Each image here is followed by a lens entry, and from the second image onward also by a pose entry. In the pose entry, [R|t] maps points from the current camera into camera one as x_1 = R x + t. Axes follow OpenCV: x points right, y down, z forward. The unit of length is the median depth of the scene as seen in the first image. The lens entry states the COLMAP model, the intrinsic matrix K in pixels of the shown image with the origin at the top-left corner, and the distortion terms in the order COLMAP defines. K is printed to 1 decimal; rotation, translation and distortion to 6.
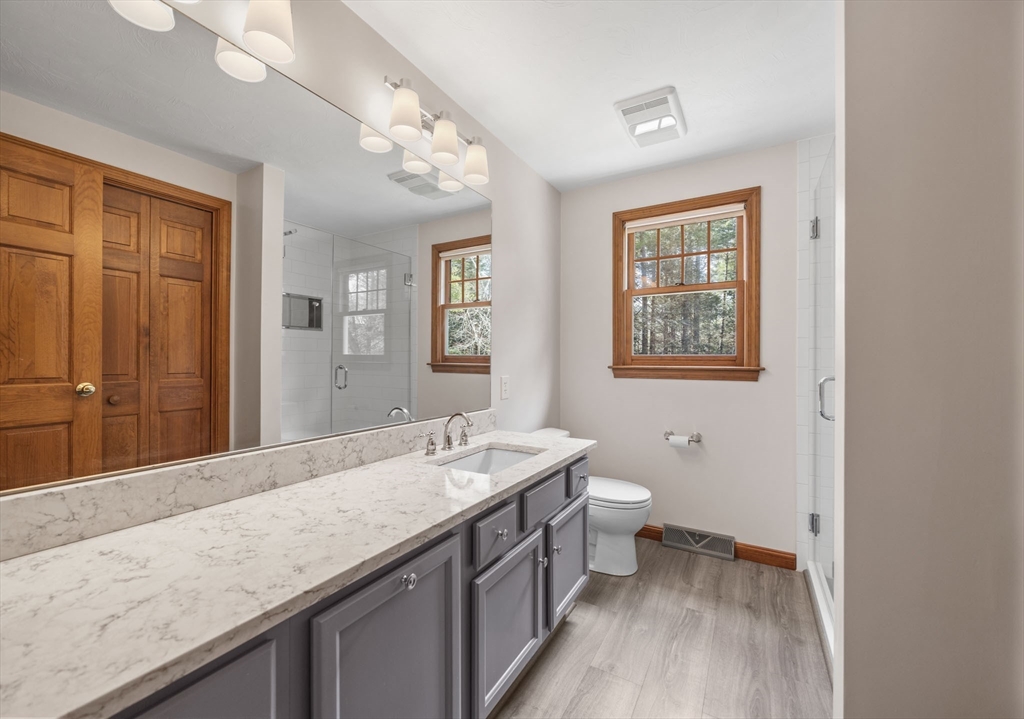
lens RADIAL K [[414.3, 0, 512.0], [0, 414.3, 359.5], [0, 0, 1]] dist [0.023004, 0.000035]
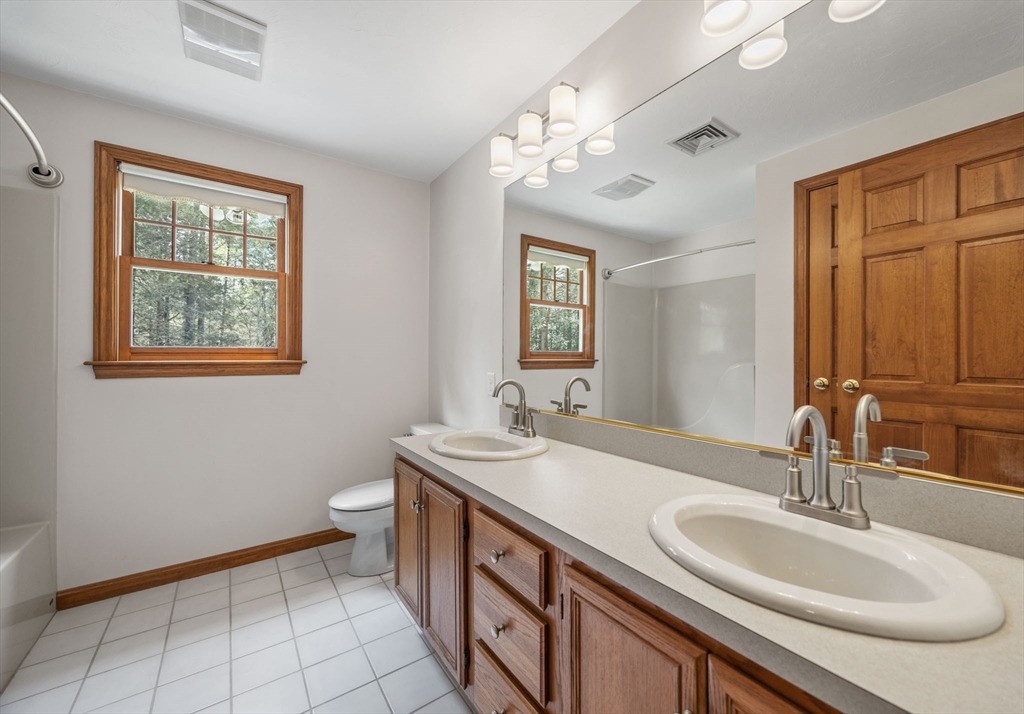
lens RADIAL K [[406.7, 0, 546.3], [0, 406.7, 354.3], [0, 0, 1]] dist [-0.010783, 0.000042]
pose [[0.372814, -0.002274, 0.927903, -0.142681], [-0.001852, 0.999993, 0.003195, -0.000935], [-0.927904, -0.002910, 0.372808, 0.083910]]
